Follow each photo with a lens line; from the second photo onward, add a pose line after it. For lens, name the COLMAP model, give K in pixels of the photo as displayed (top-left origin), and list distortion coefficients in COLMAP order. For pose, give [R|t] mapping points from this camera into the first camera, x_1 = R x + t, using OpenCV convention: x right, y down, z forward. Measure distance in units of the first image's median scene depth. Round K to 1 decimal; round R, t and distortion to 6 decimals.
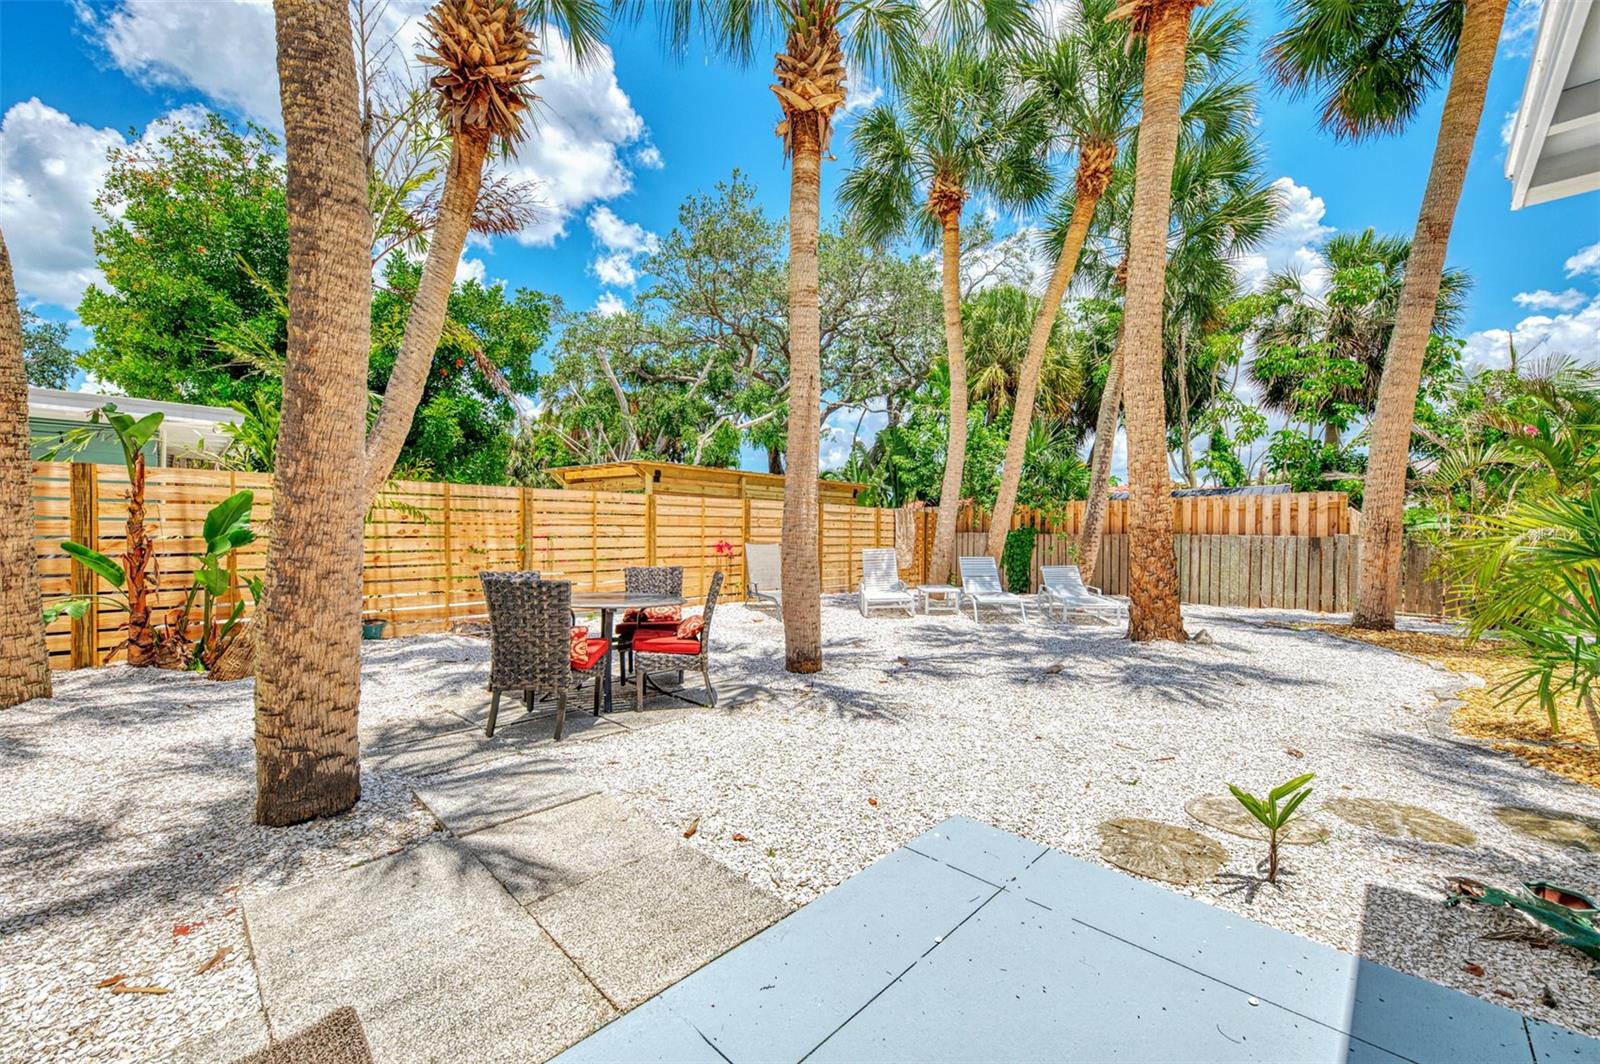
lens RADIAL K [[610.7, 0, 804.2], [0, 610.7, 552.9], [0, 0, 1]] dist [0.000527, 0.000024]
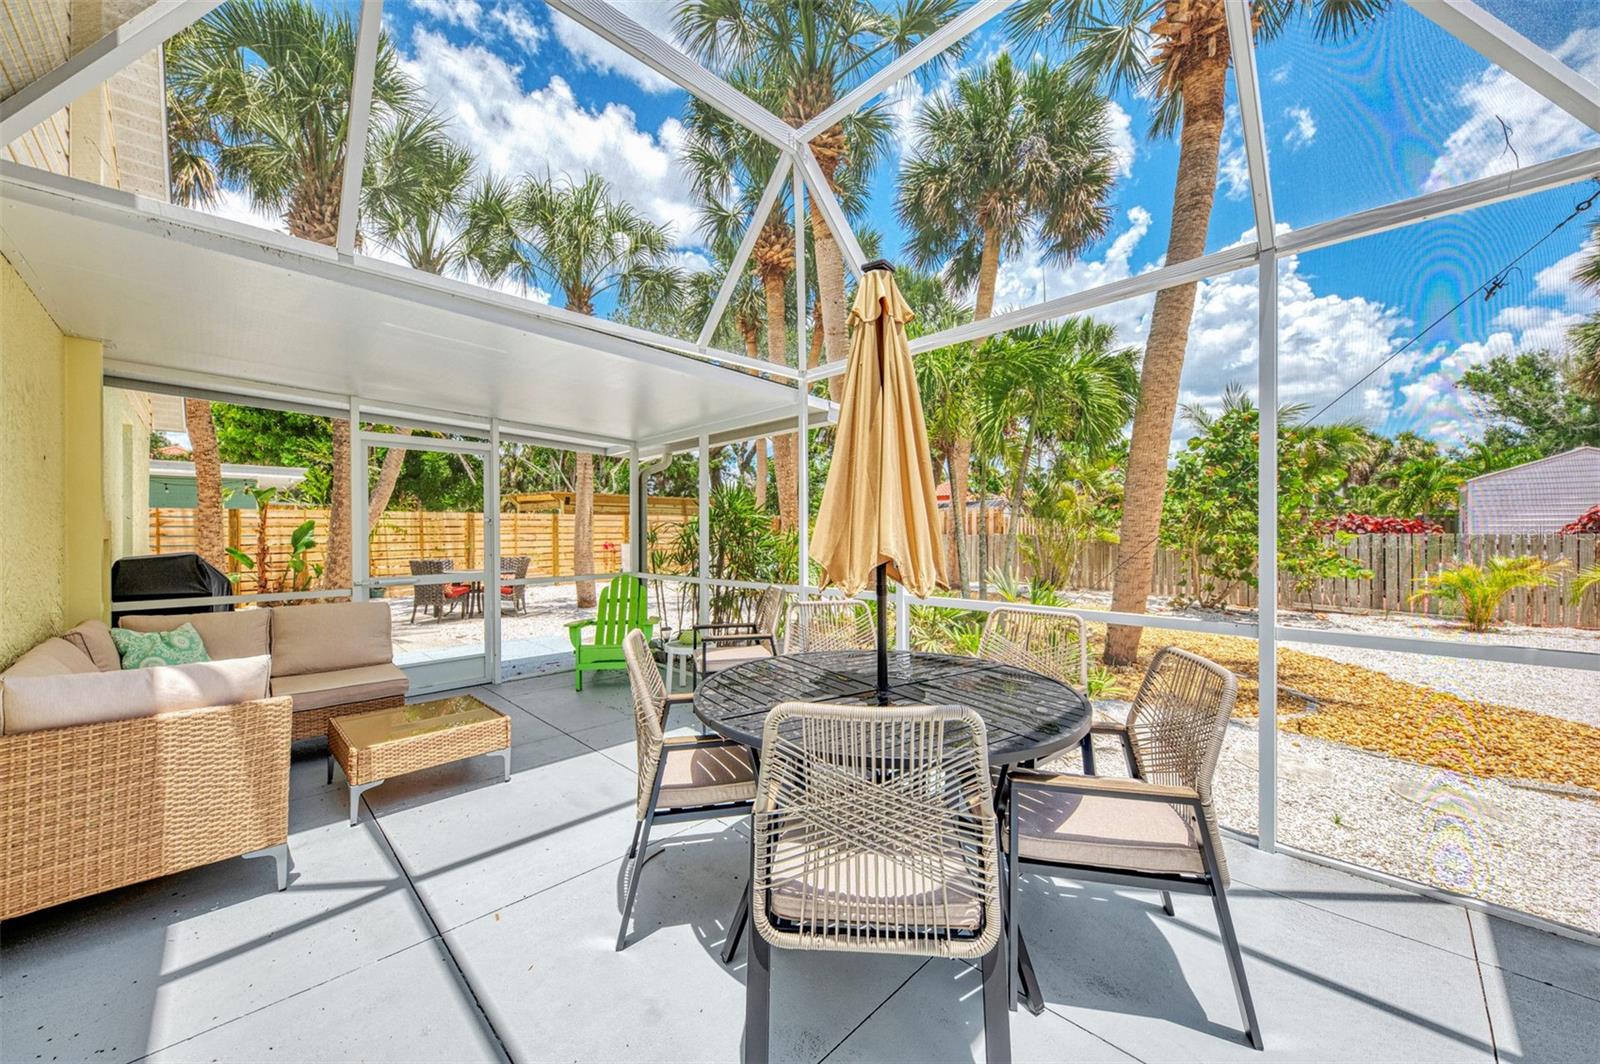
lens RADIAL K [[579.0, 0, 800.9], [0, 579.0, 540.1], [0, 0, 1]] dist [-0.000785, -0.000088]
pose [[0.999754, -0.011171, -0.019136, 0.686179], [0.010862, 0.999810, -0.016186, 0.008722], [0.019313, 0.015974, 0.999686, -0.819190]]
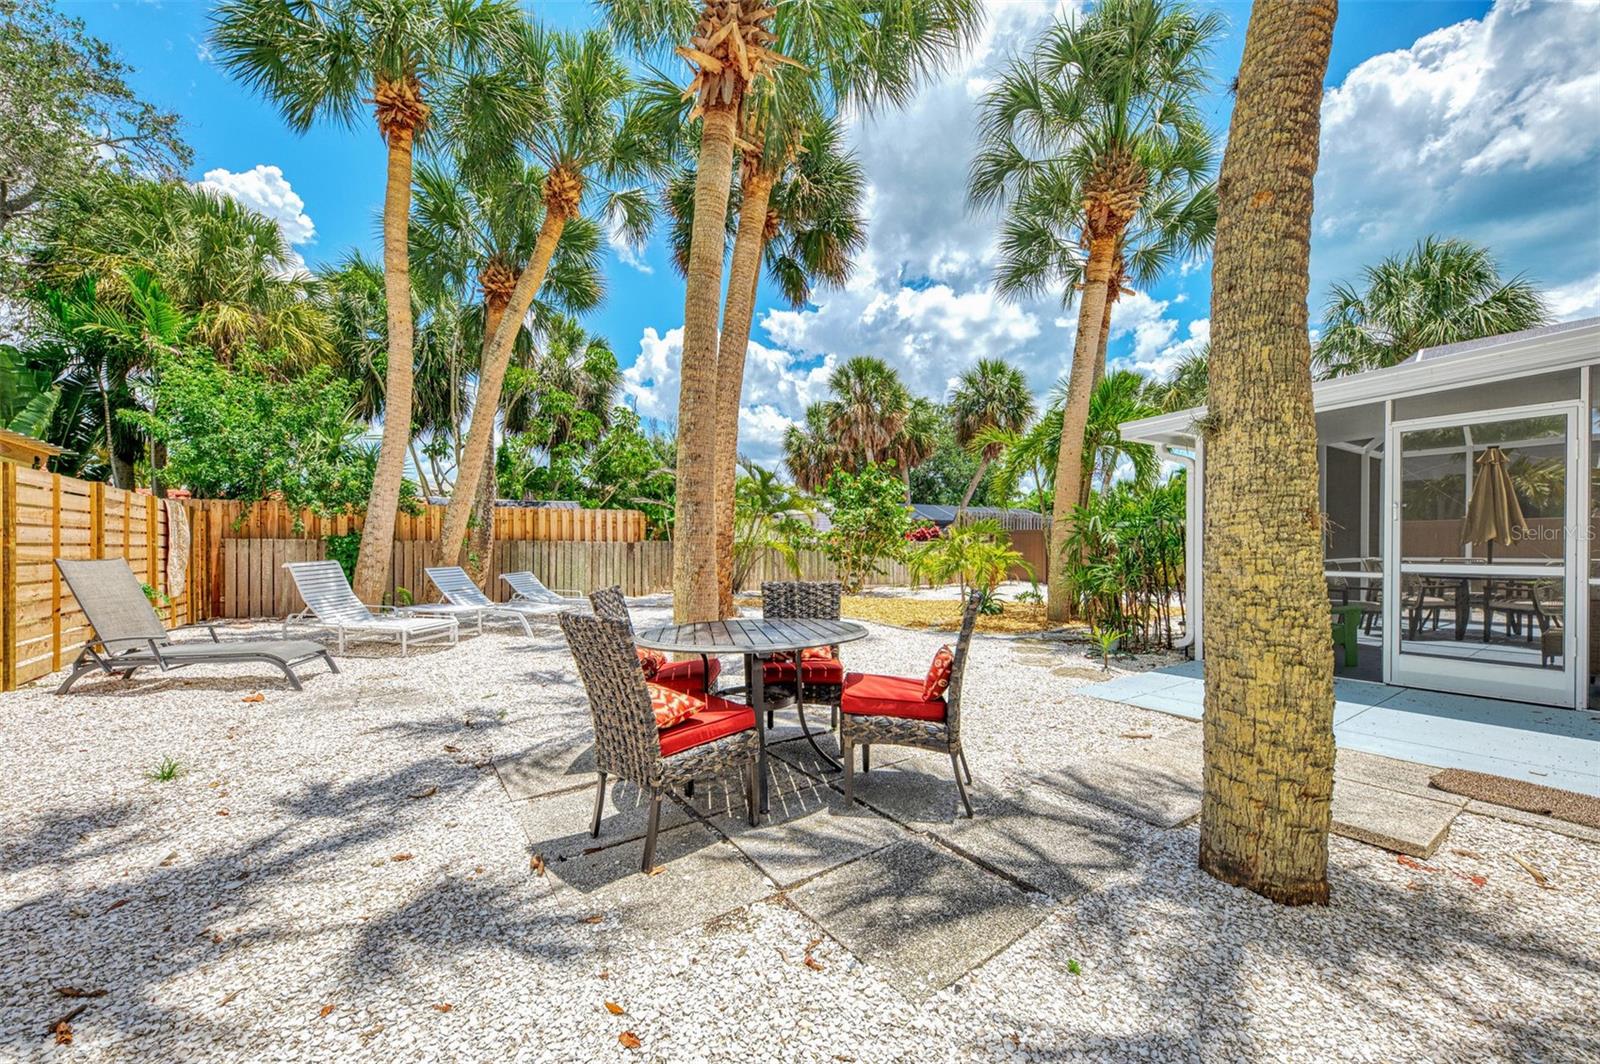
lens RADIAL K [[610.7, 0, 804.2], [0, 610.7, 552.9], [0, 0, 1]] dist [0.000527, 0.000024]
pose [[0.201229, -0.013650, 0.979449, -0.771657], [0.023848, 0.999675, 0.009032, -0.013034], [-0.979254, 0.021541, 0.201489, 0.637867]]
